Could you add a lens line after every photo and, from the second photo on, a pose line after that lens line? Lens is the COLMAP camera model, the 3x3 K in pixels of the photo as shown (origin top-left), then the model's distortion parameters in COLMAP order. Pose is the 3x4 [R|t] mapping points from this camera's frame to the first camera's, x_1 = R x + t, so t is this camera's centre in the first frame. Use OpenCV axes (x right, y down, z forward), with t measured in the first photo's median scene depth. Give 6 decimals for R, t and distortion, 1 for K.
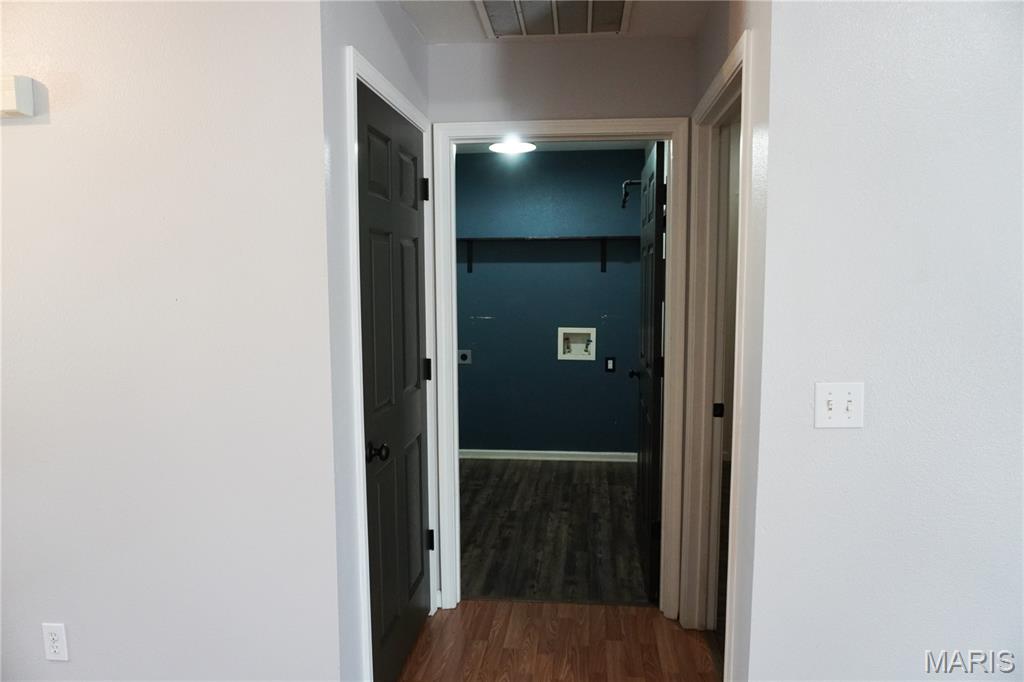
lens RADIAL K [[676.3, 0, 514.5], [0, 676.3, 342.2], [0, 0, 1]] dist [-0.022005, 0.002025]
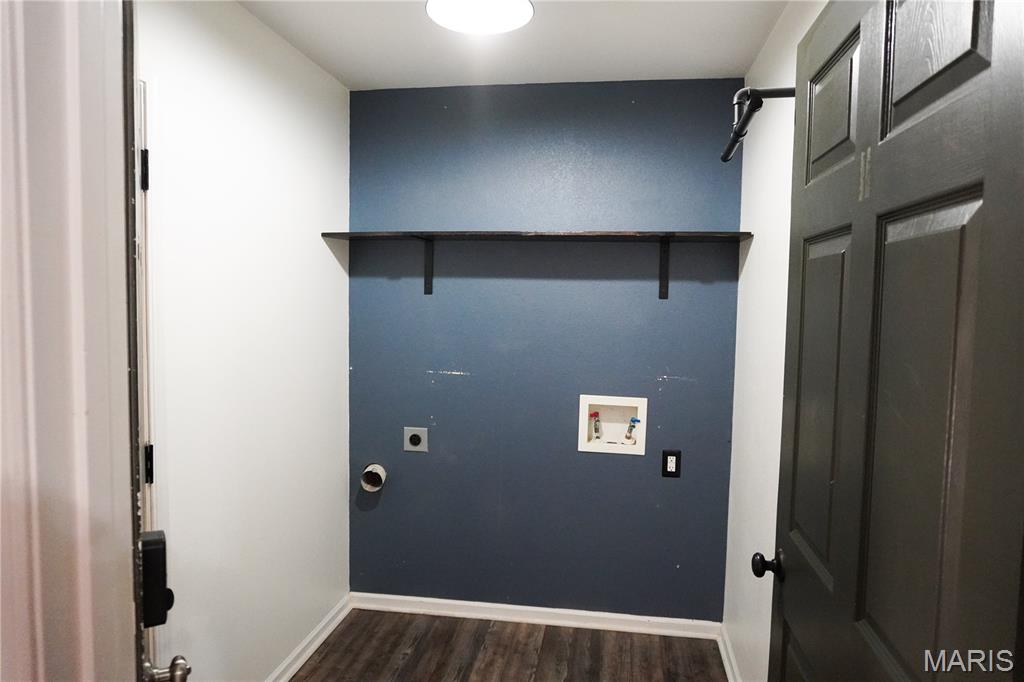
lens RADIAL K [[676.3, 0, 508.9], [0, 676.3, 341.0], [0, 0, 1]] dist [-0.022005, 0.002025]
pose [[0.998294, 0.025928, -0.052309, 0.033812], [-0.027694, 0.999061, -0.033323, -0.045944], [0.051396, 0.034715, 0.998075, 0.431168]]
